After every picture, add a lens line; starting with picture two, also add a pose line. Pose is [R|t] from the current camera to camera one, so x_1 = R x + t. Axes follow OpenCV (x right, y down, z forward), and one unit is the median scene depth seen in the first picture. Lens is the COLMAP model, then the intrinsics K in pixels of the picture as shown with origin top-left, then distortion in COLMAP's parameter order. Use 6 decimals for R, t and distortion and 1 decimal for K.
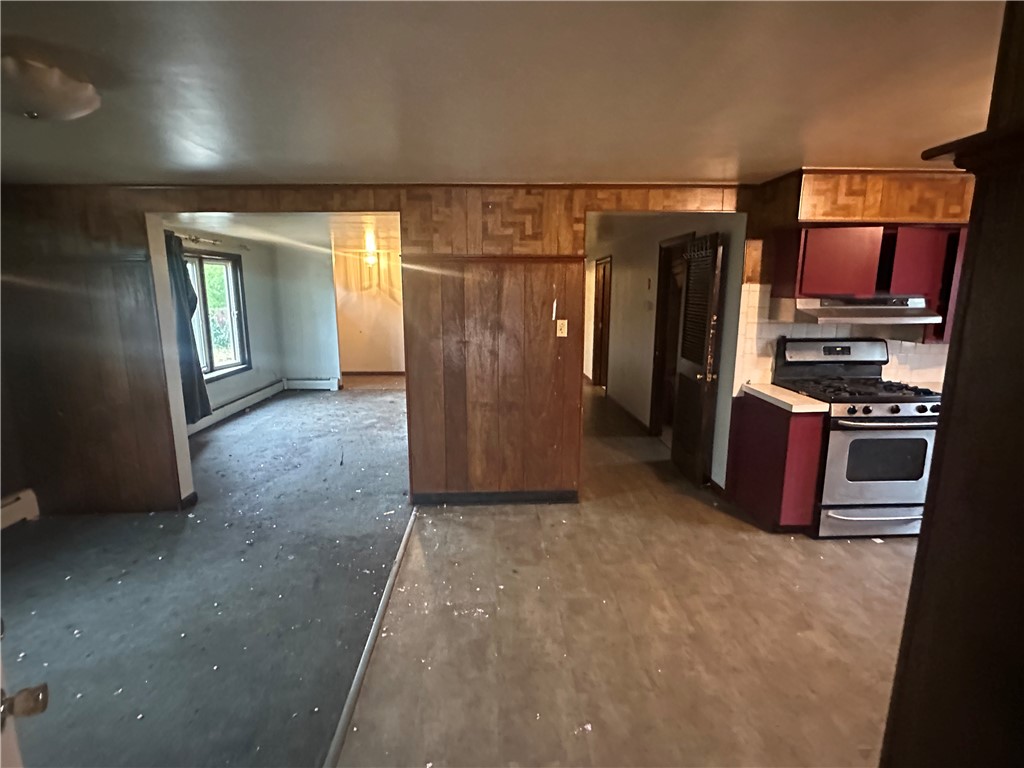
lens RADIAL K [[511.2, 0, 506.8], [0, 511.2, 381.8], [0, 0, 1]] dist [-0.000751, 0.003256]
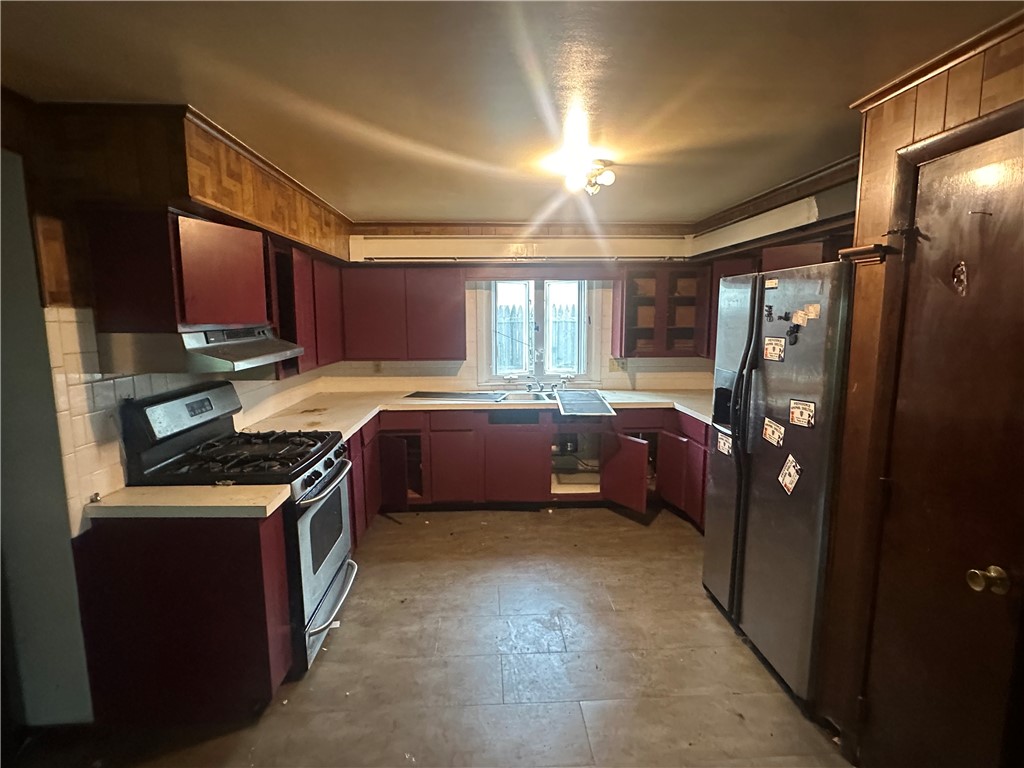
lens RADIAL K [[511.2, 0, 513.6], [0, 511.2, 378.6], [0, 0, 1]] dist [-0.000751, 0.003256]
pose [[-0.018062, -0.128184, 0.991586, -0.027499], [0.176842, 0.975702, 0.129352, -0.110485], [-0.984074, 0.177690, 0.005045, 0.578446]]
